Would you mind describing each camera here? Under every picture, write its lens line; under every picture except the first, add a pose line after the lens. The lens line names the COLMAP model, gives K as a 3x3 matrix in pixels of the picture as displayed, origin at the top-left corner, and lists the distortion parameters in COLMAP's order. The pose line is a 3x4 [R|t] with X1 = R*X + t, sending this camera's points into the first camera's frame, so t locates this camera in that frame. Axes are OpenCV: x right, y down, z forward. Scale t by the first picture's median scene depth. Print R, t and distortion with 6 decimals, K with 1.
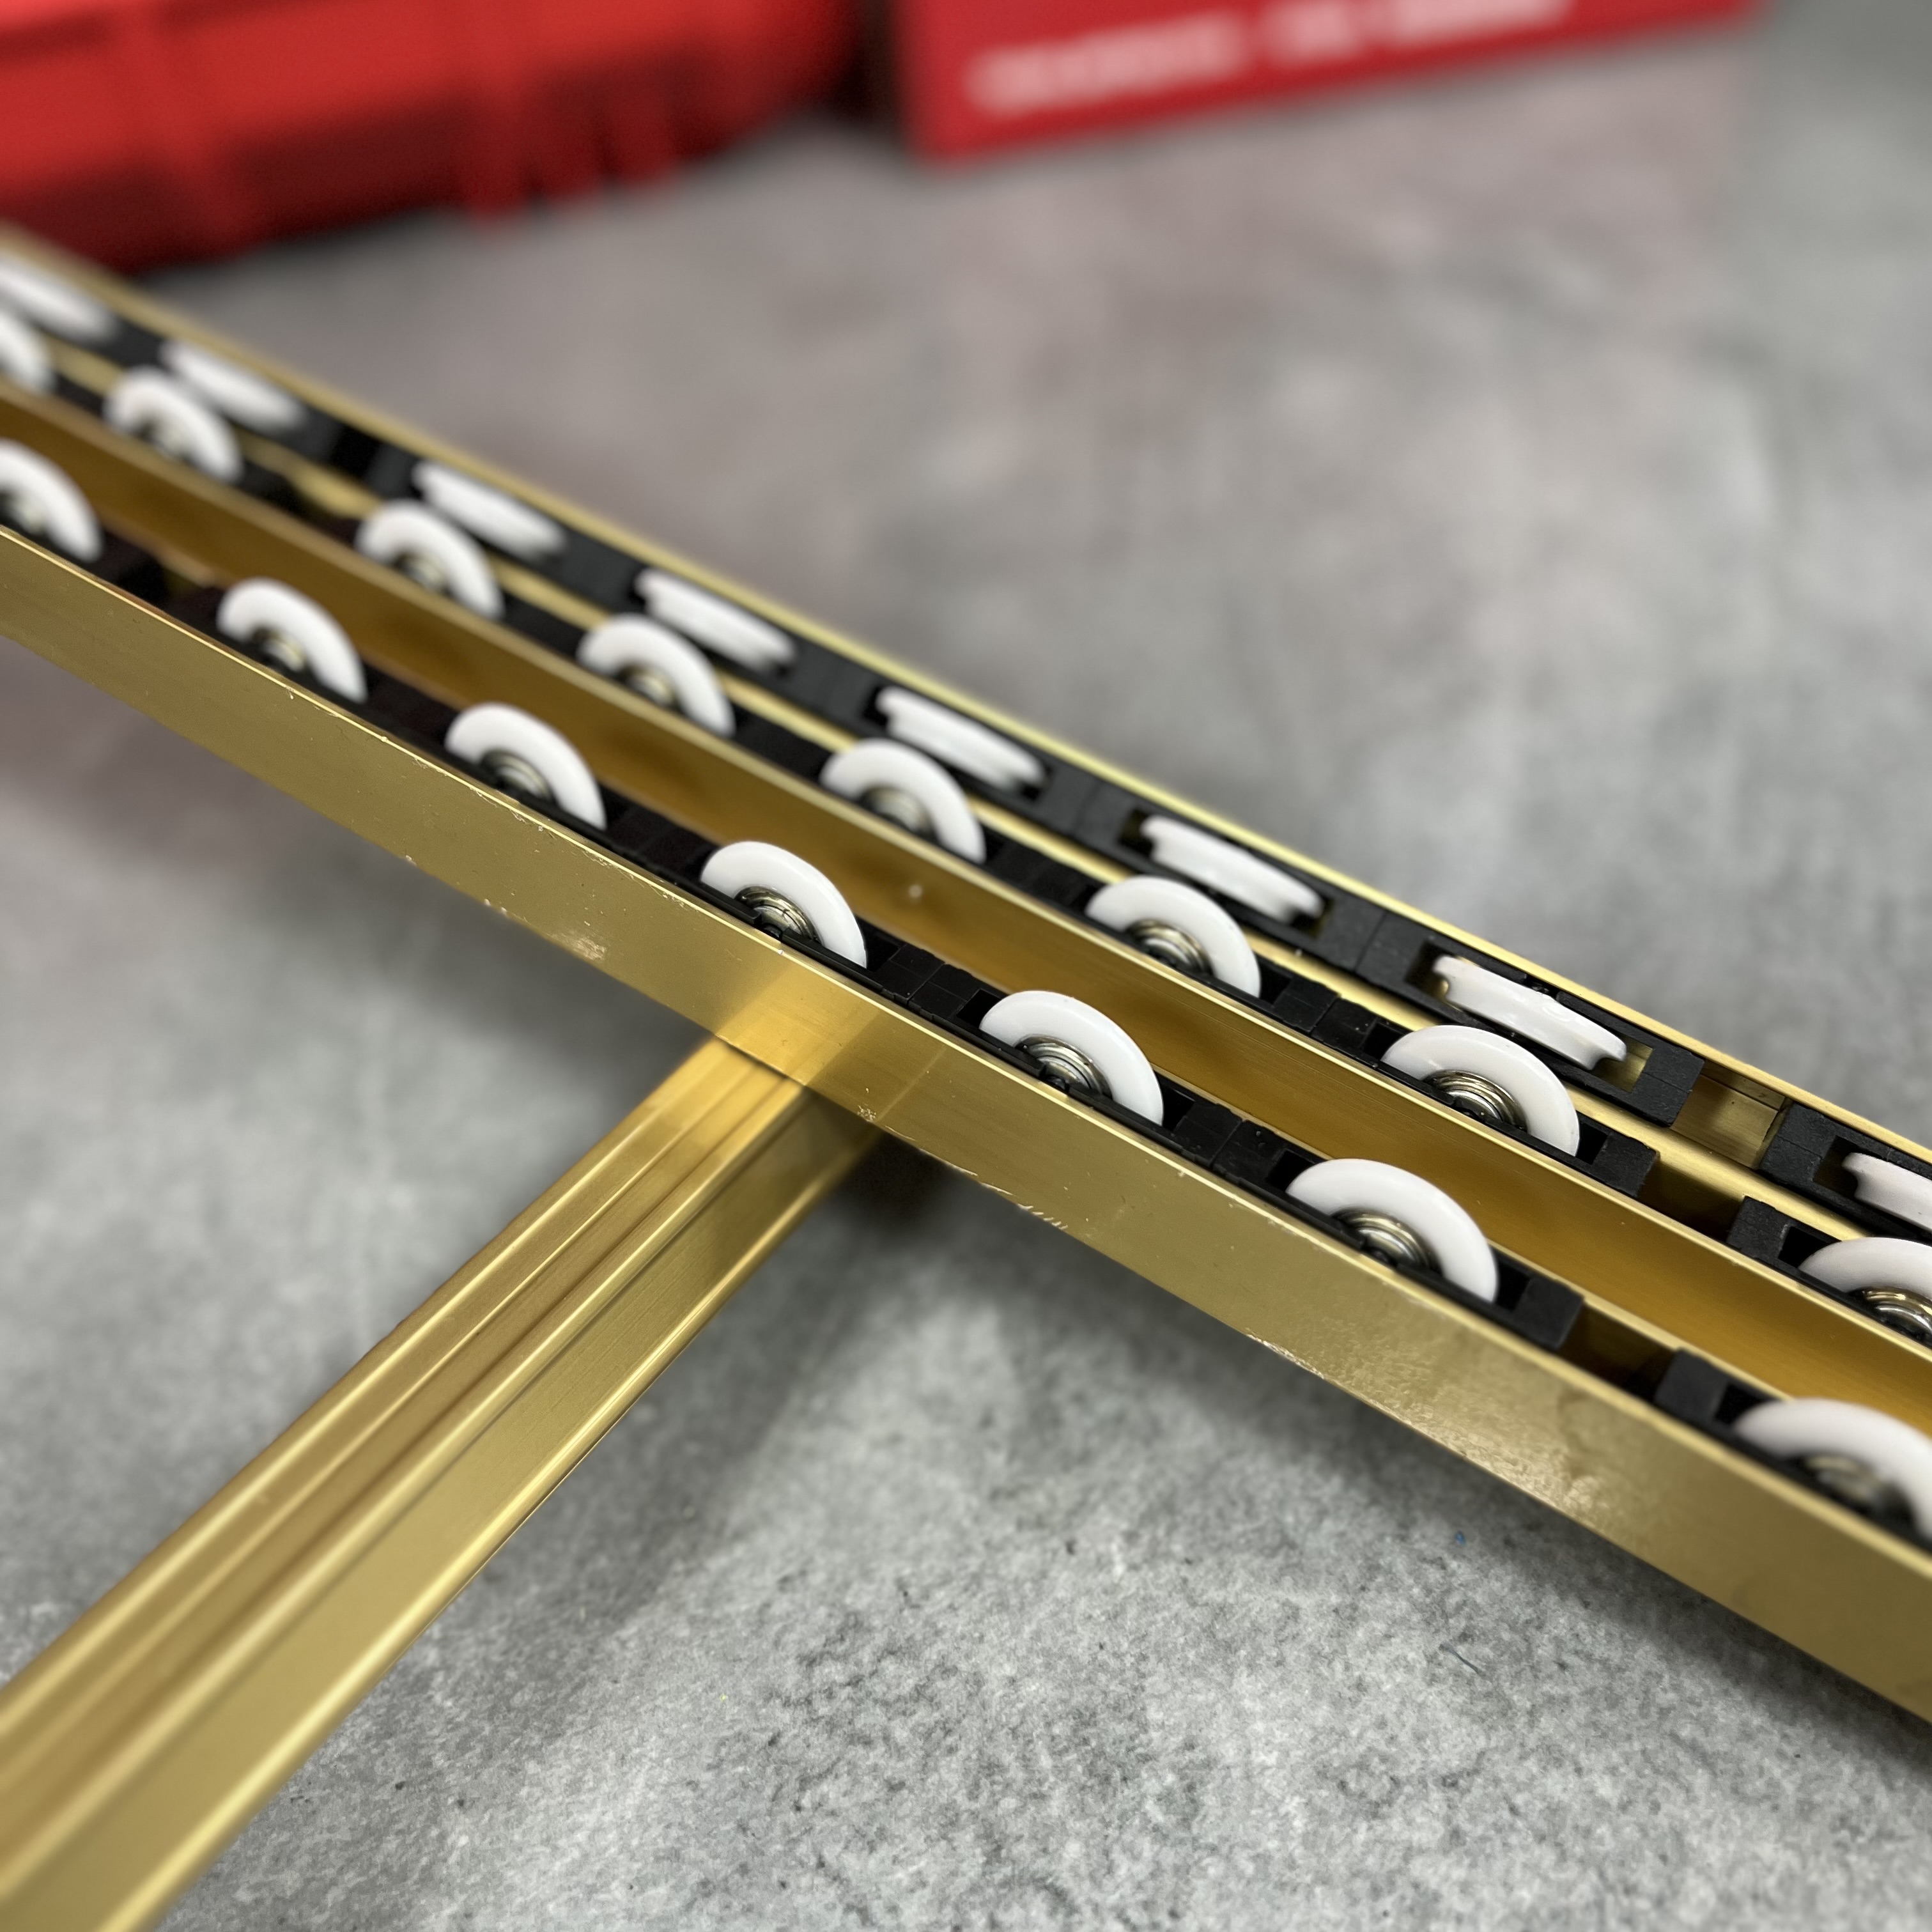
lens RADIAL K [[2022.2, 0, 964.9], [0, 2022.2, 964.7], [0, 0, 1]] dist [-0.018853, 0.000000]
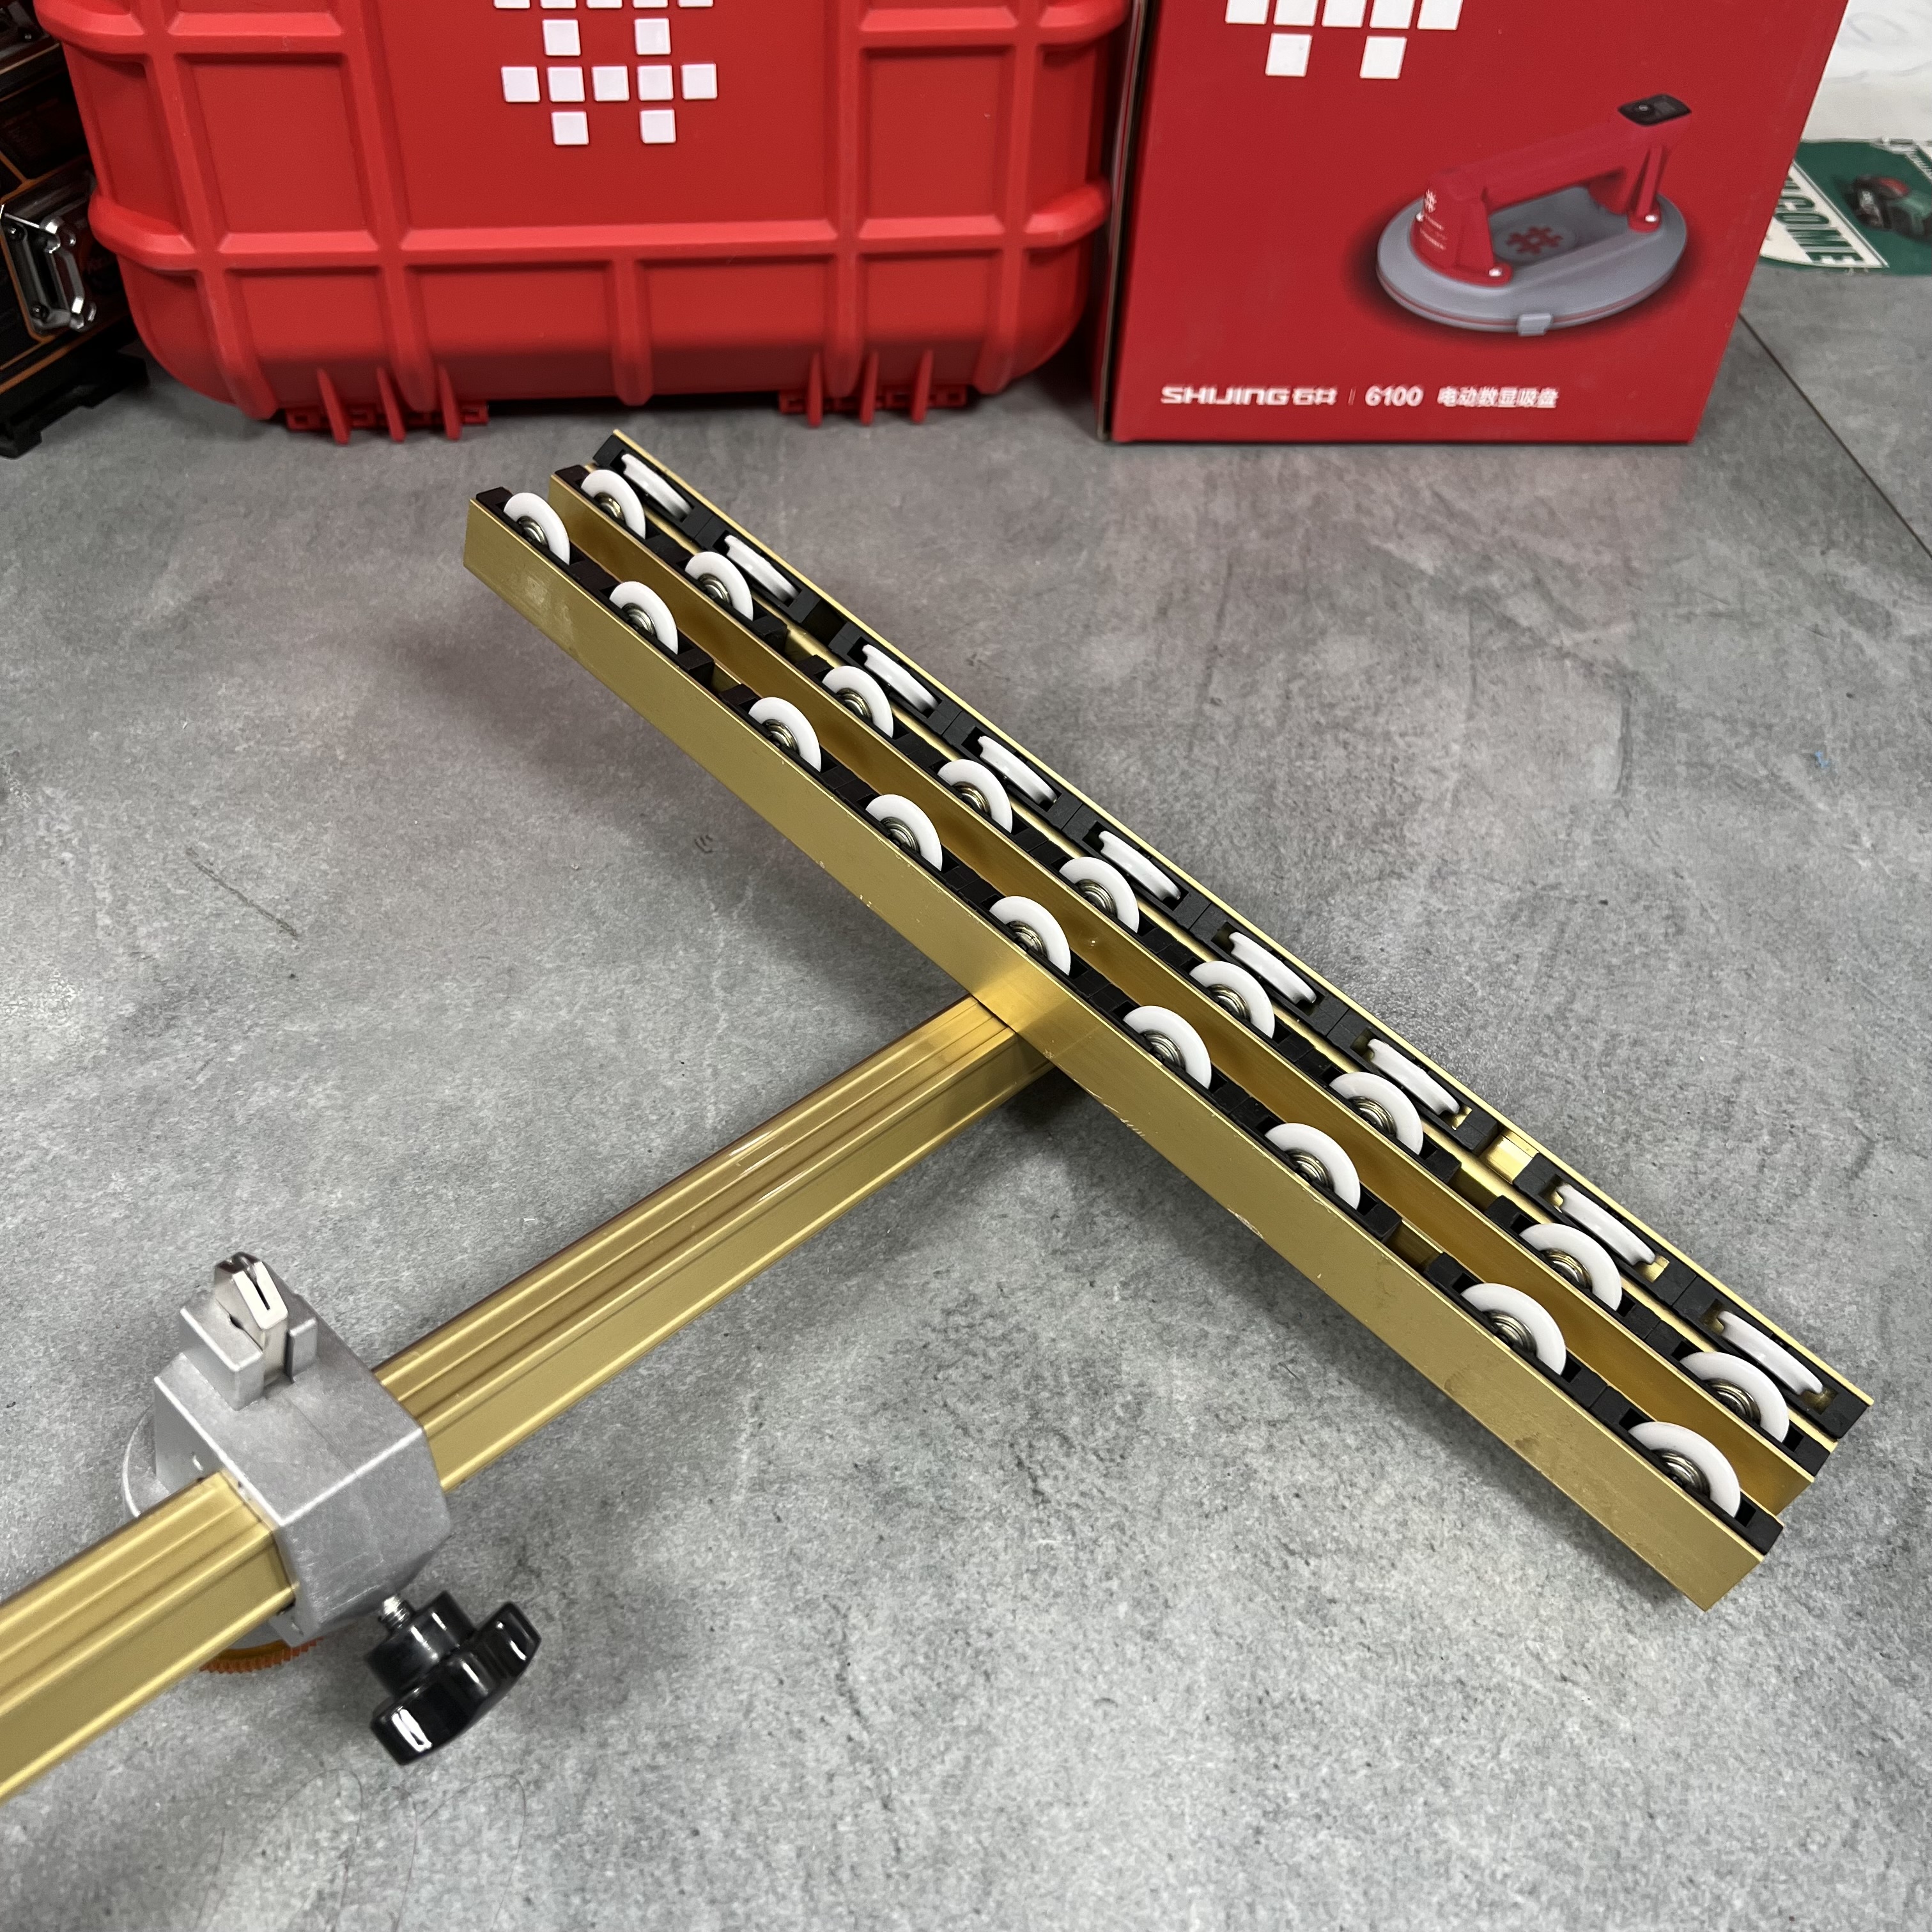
lens RADIAL K [[2022.2, 0, 963.5], [0, 2022.2, 869.8], [0, 0, 1]] dist [-0.018853, 0.000000]
pose [[0.983193, 0.182567, 0.000288, -0.142865], [-0.182027, 0.980408, -0.075276, 0.082205], [-0.014025, 0.073958, 0.997163, -0.934534]]
